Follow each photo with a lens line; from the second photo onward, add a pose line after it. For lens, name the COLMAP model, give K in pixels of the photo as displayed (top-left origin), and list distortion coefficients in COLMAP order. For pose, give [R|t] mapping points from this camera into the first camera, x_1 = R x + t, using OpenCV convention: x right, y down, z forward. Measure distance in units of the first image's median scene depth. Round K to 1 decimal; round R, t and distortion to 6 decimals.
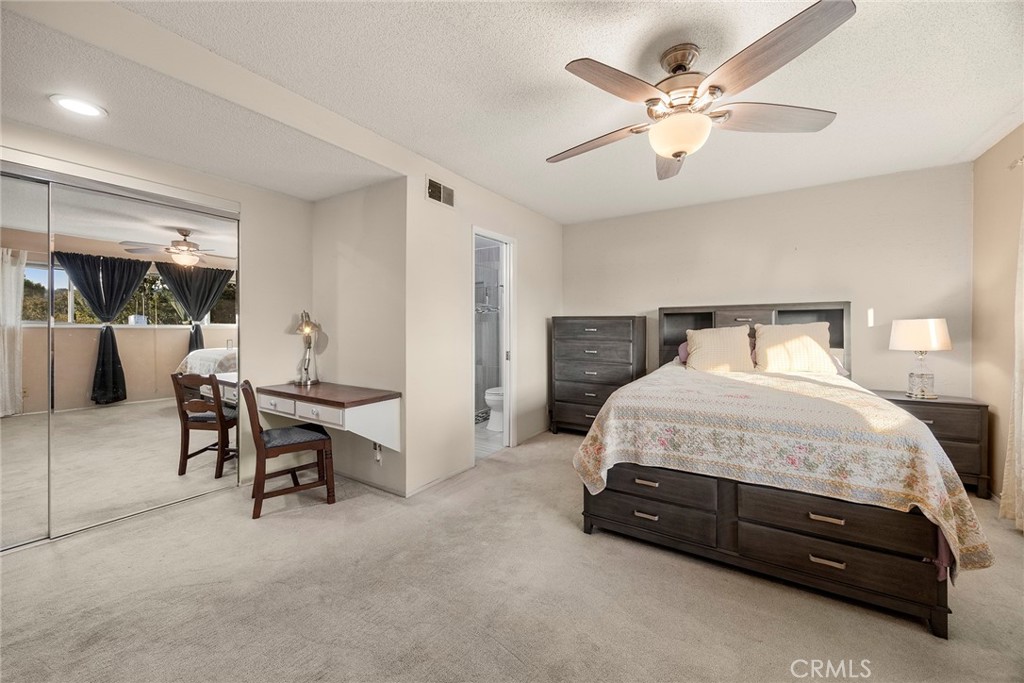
lens RADIAL K [[398.4, 0, 511.1], [0, 398.4, 329.4], [0, 0, 1]] dist [0.000617, 0.000254]
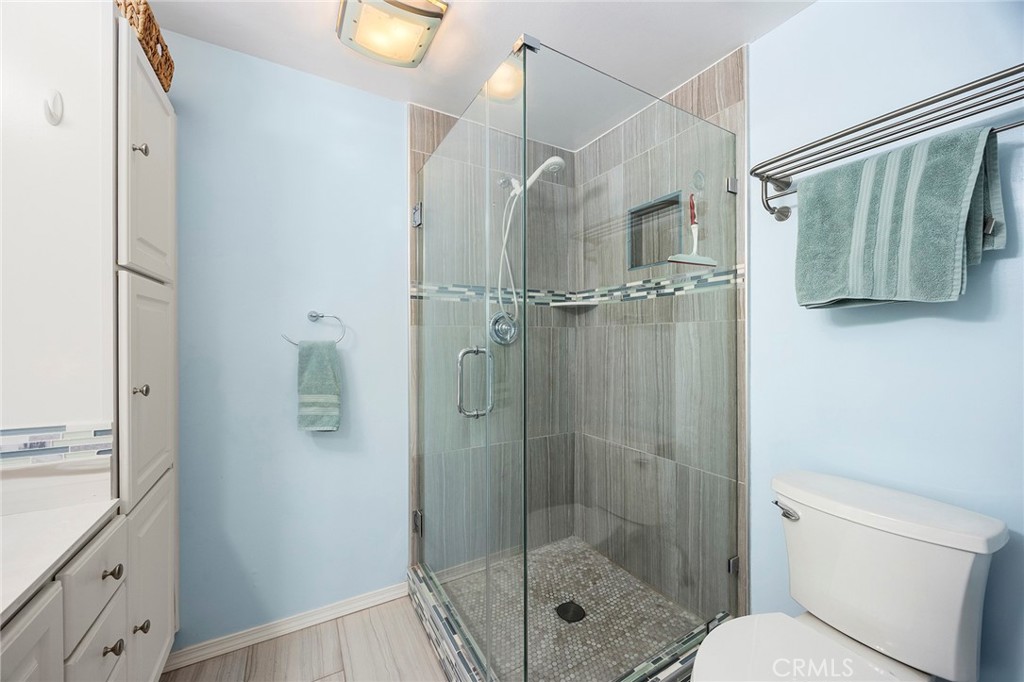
lens RADIAL K [[398.4, 0, 512.2], [0, 398.4, 340.2], [0, 0, 1]] dist [0.000617, 0.000254]
pose [[0.879260, 0.004252, -0.476322, -0.037634], [-0.003201, 0.999990, 0.003016, -0.004859], [0.476331, -0.001127, 0.879266, 0.677857]]
